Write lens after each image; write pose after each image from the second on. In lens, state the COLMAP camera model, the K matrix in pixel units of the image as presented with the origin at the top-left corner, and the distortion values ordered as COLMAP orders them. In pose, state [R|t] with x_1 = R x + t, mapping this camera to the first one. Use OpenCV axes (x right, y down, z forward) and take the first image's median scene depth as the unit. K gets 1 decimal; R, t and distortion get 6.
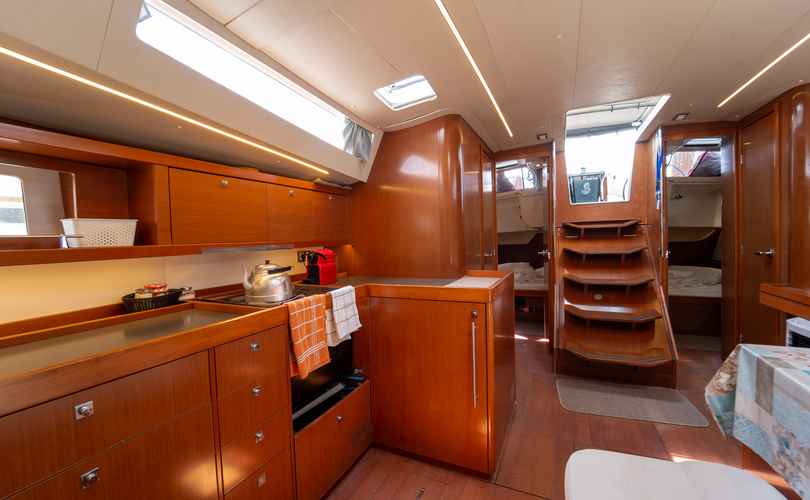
lens RADIAL K [[322.4, 0, 408.2], [0, 322.4, 246.9], [0, 0, 1]] dist [-0.024439, -0.000256]
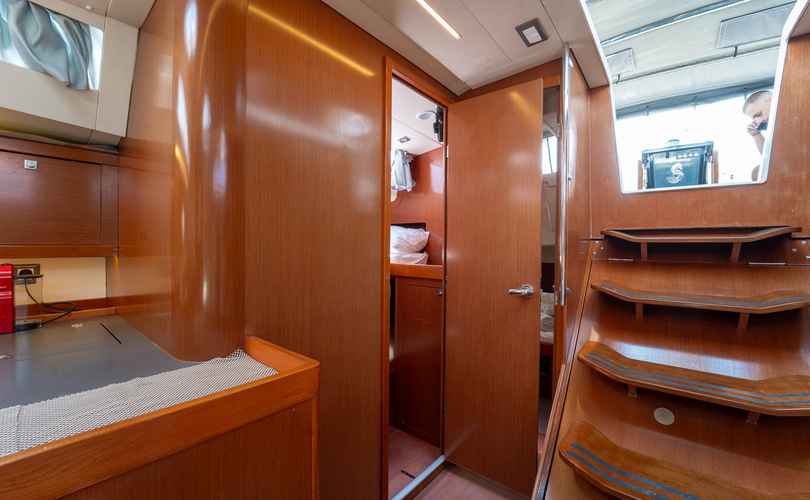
lens RADIAL K [[329.7, 0, 405.0], [0, 329.7, 250.0], [0, 0, 1]] dist [-0.024150, -0.000018]
pose [[0.970825, 0.039635, -0.236491, 0.336097], [-0.044569, 0.998885, -0.015554, -0.026292], [0.235611, 0.025640, 0.971509, 0.483750]]
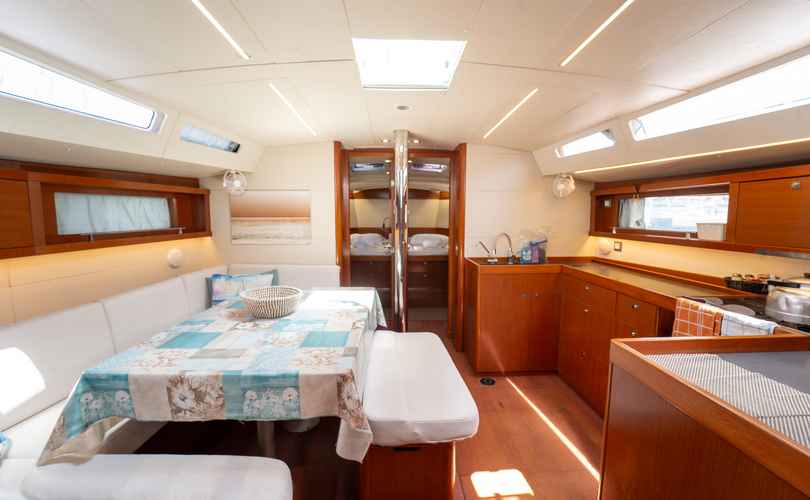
lens RADIAL K [[322.4, 0, 408.2], [0, 322.4, 246.9], [0, 0, 1]] dist [-0.024439, -0.000256]
pose [[-0.879436, 0.069750, -0.470880, 0.443698], [0.005560, 0.990644, 0.136357, -0.075002], [0.475985, 0.117299, -0.871596, 0.641952]]
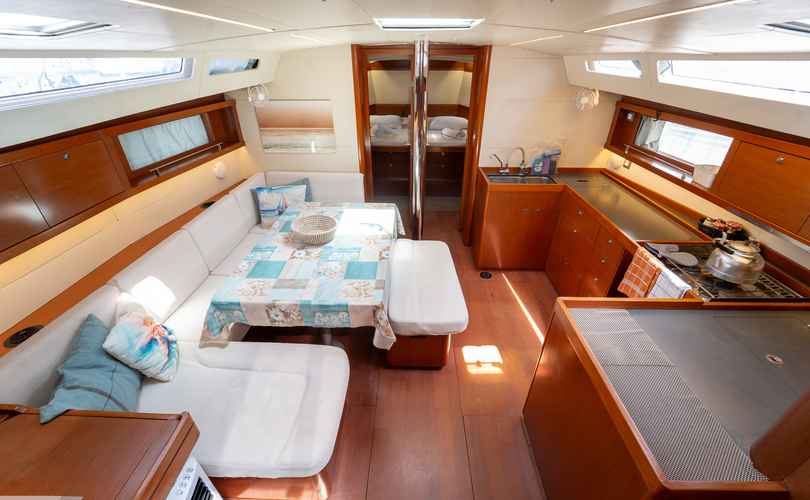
lens RADIAL K [[322.4, 0, 408.2], [0, 322.4, 246.9], [0, 0, 1]] dist [-0.024439, -0.000256]
pose [[-0.906898, 0.231082, -0.352333, 0.469253], [0.003989, 0.840868, 0.541225, -0.258234], [0.421332, 0.489430, -0.763503, 0.702413]]
